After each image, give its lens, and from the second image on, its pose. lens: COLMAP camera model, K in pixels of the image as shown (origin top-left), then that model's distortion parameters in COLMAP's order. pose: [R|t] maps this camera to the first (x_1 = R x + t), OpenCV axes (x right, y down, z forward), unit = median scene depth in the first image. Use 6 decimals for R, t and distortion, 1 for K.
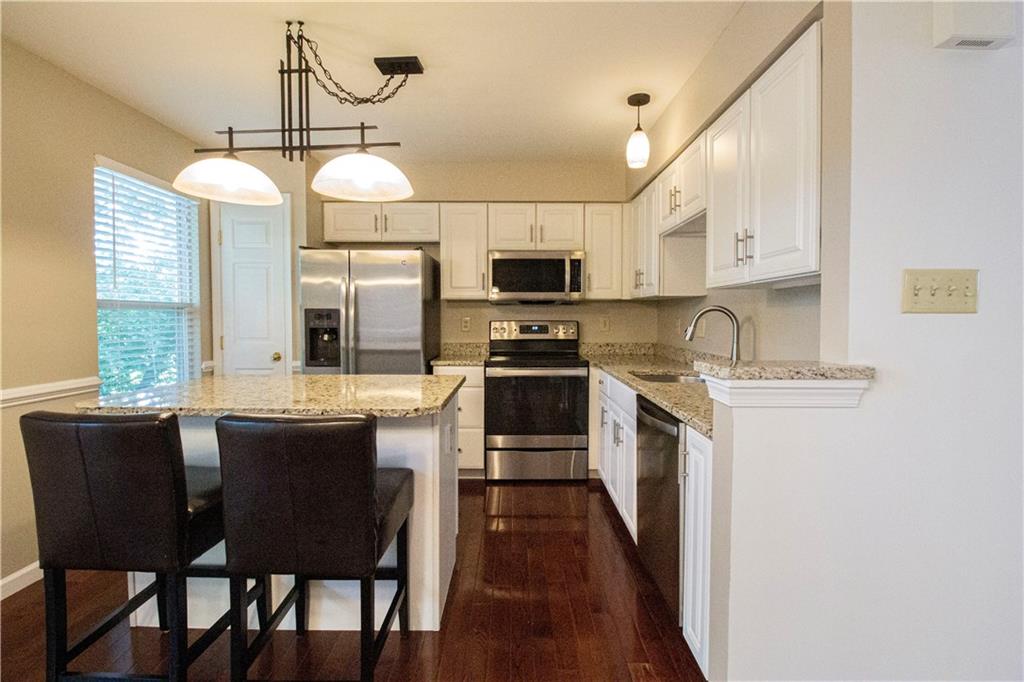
lens RADIAL K [[472.7, 0, 513.4], [0, 472.7, 332.1], [0, 0, 1]] dist [-0.001940, -0.000377]
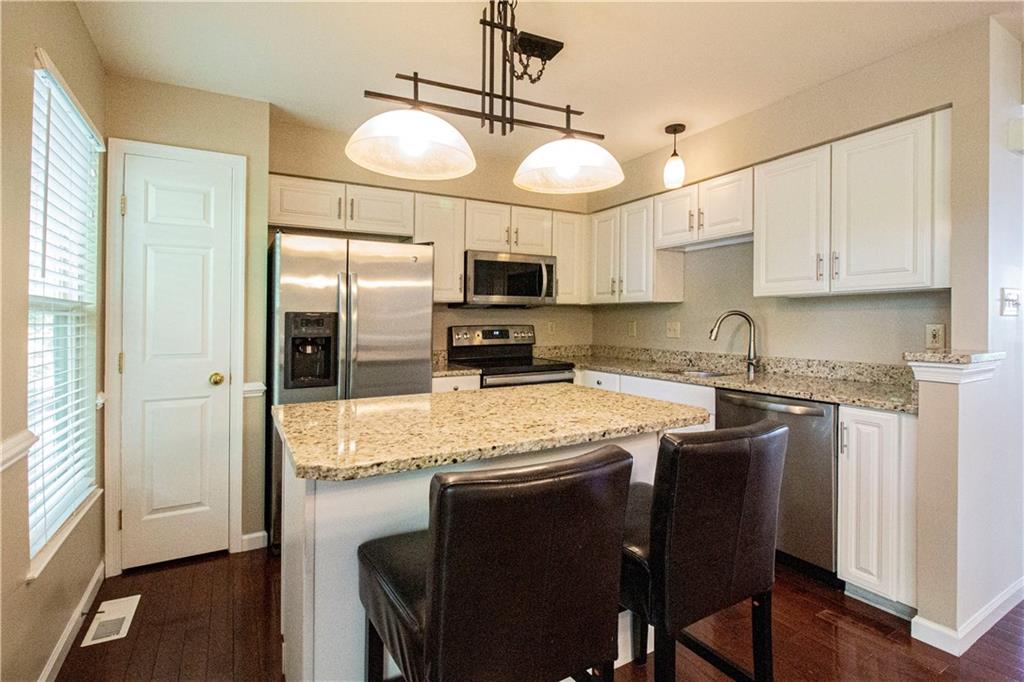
lens RADIAL K [[480.3, 0, 509.6], [0, 480.3, 322.3], [0, 0, 1]] dist [-0.000952, -0.000052]
pose [[0.873808, -0.007508, 0.486213, -0.483459], [0.021995, 0.999468, -0.024095, -0.006943], [-0.485773, 0.031749, 0.873508, 0.151791]]
